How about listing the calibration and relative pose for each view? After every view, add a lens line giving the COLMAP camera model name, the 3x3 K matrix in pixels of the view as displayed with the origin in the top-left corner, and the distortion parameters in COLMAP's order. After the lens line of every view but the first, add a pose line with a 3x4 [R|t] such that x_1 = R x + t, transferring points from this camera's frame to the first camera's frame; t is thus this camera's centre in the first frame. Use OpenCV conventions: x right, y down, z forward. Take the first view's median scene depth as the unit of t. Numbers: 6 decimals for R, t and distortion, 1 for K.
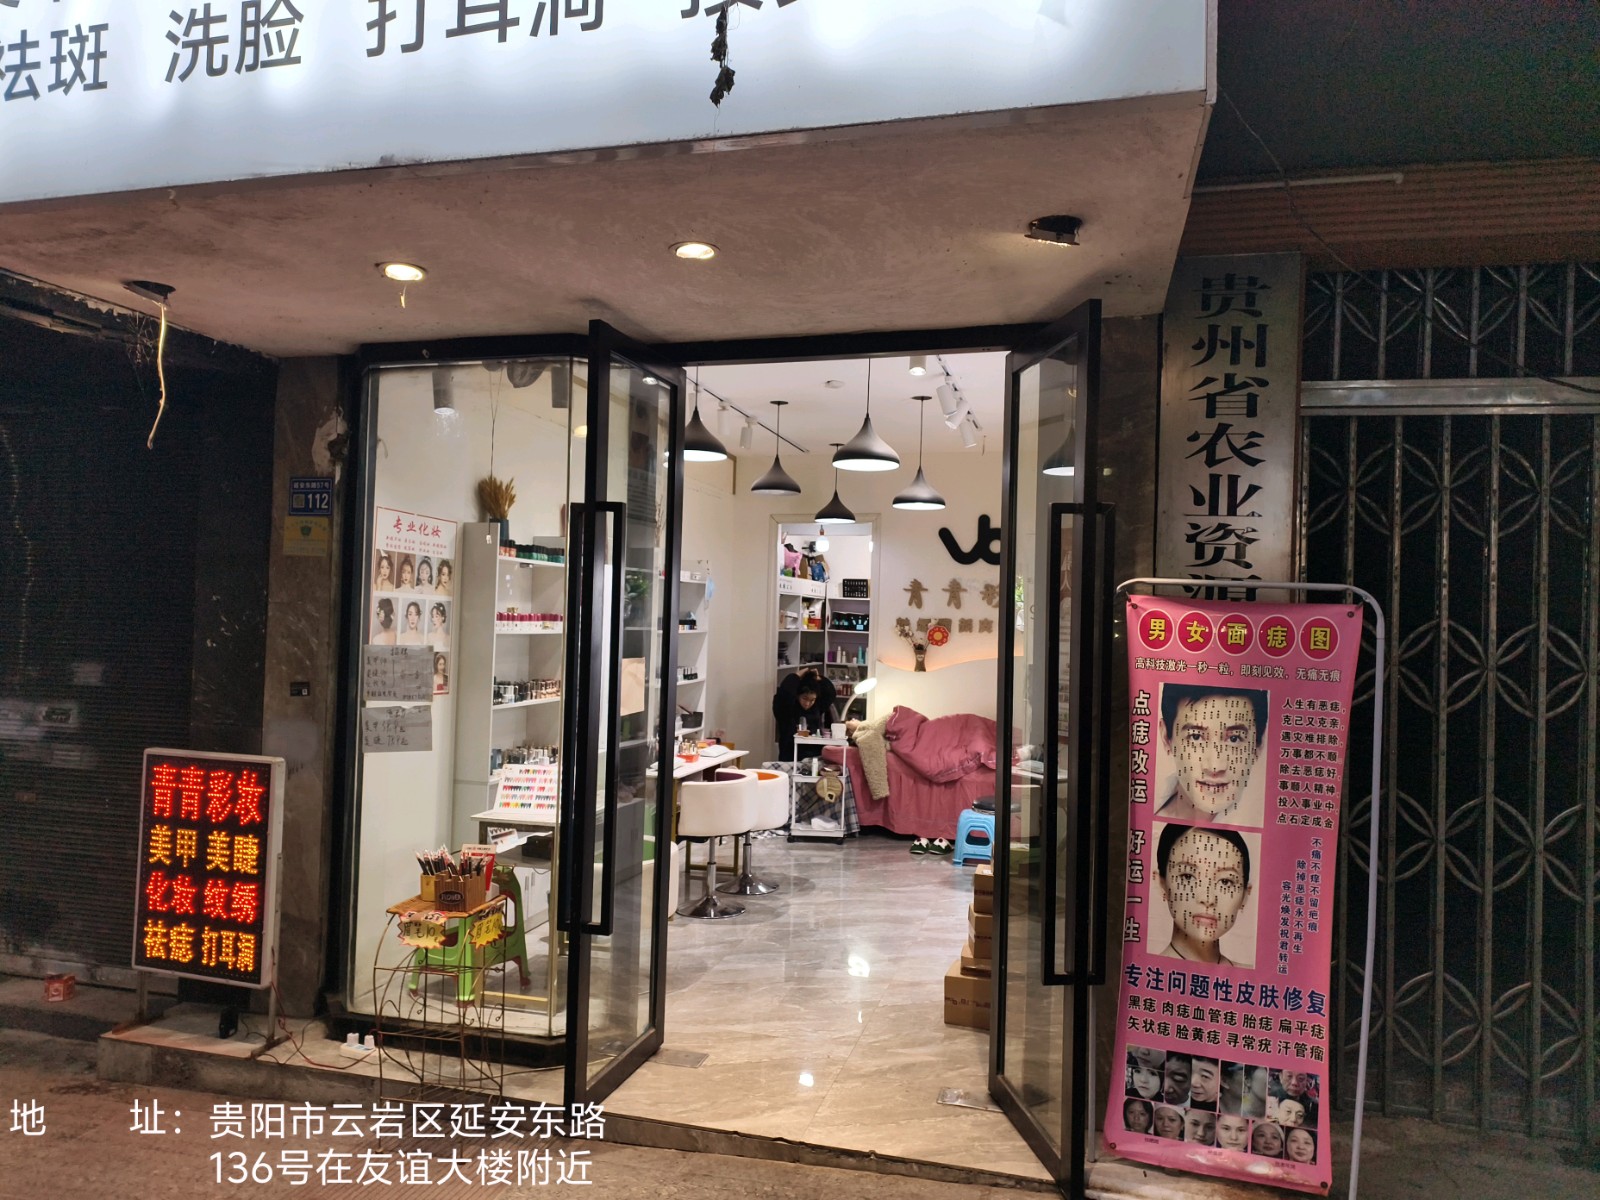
lens RADIAL K [[1144.2, 0, 798.6], [0, 1144.2, 635.8], [0, 0, 1]] dist [0.022197, -0.021032]
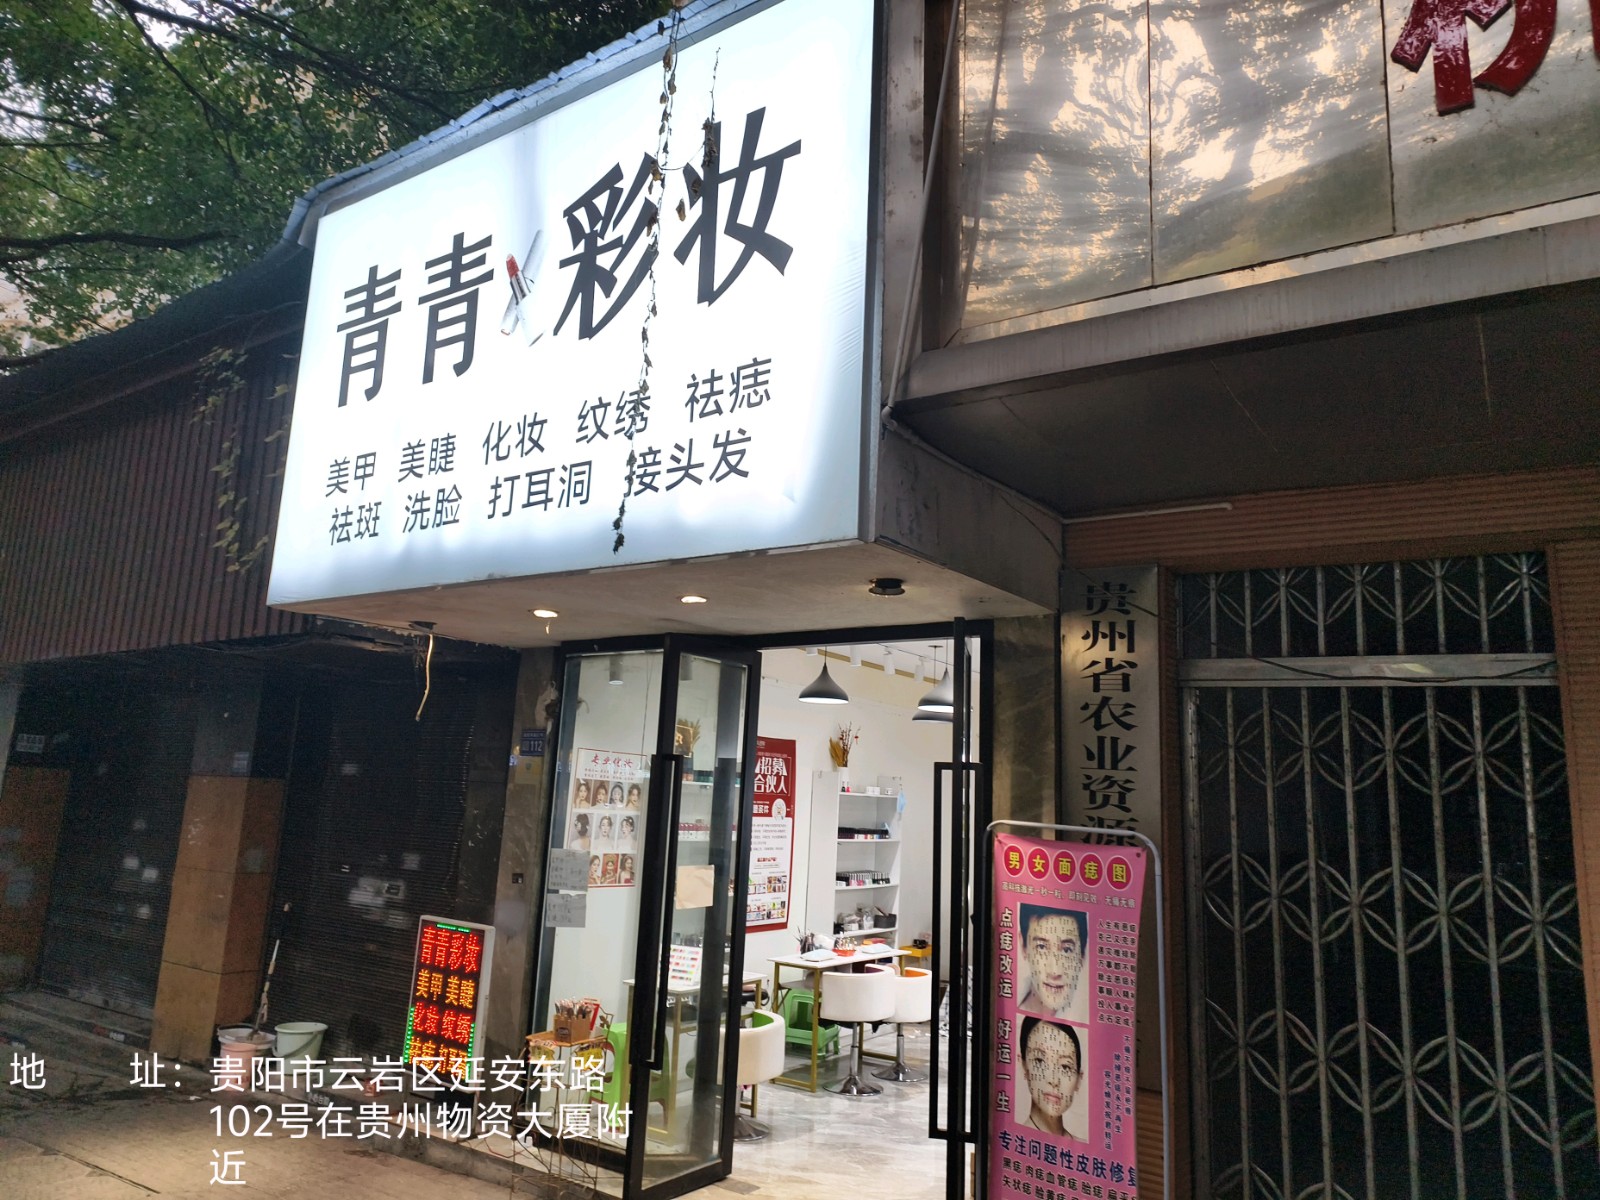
lens RADIAL K [[1258.0, 0, 800.0], [0, 1258.0, 600.0], [0, 0, 1]] dist [0.041722, -0.039190]
pose [[0.926021, -0.039695, -0.375379, 0.593184], [-0.027484, 0.984725, -0.171932, -0.040800], [0.376470, 0.169530, 0.910785, -0.428058]]
